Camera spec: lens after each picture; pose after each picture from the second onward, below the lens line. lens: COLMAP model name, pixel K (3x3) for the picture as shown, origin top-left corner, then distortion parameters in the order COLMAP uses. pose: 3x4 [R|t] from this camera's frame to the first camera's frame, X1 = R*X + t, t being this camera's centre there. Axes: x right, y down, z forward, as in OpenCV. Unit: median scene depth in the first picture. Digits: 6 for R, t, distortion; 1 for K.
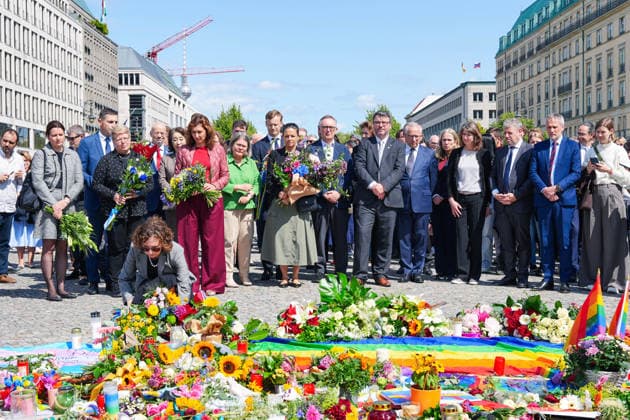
lens RADIAL K [[926.5, 0, 322.1], [0, 926.5, 210.1], [0, 0, 1]] dist [-0.009866, 0.017338]
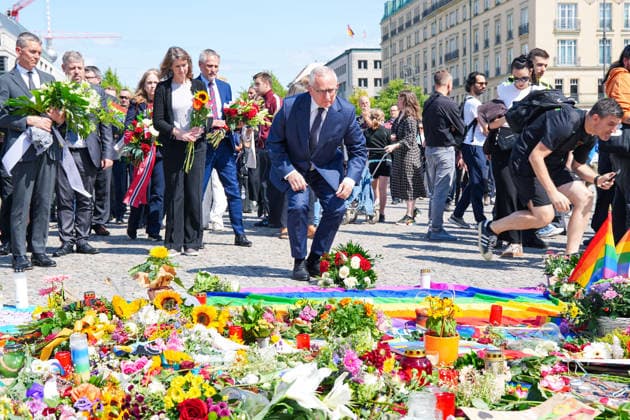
lens RADIAL K [[949.8, 0, 304.7], [0, 949.8, 199.0], [0, 0, 1]] dist [0.135838, -0.207824]
pose [[0.993513, -0.003136, 0.113673, -0.107729], [0.001225, 0.999857, 0.016873, 0.042737], [-0.113709, -0.016625, 0.993375, 0.105953]]
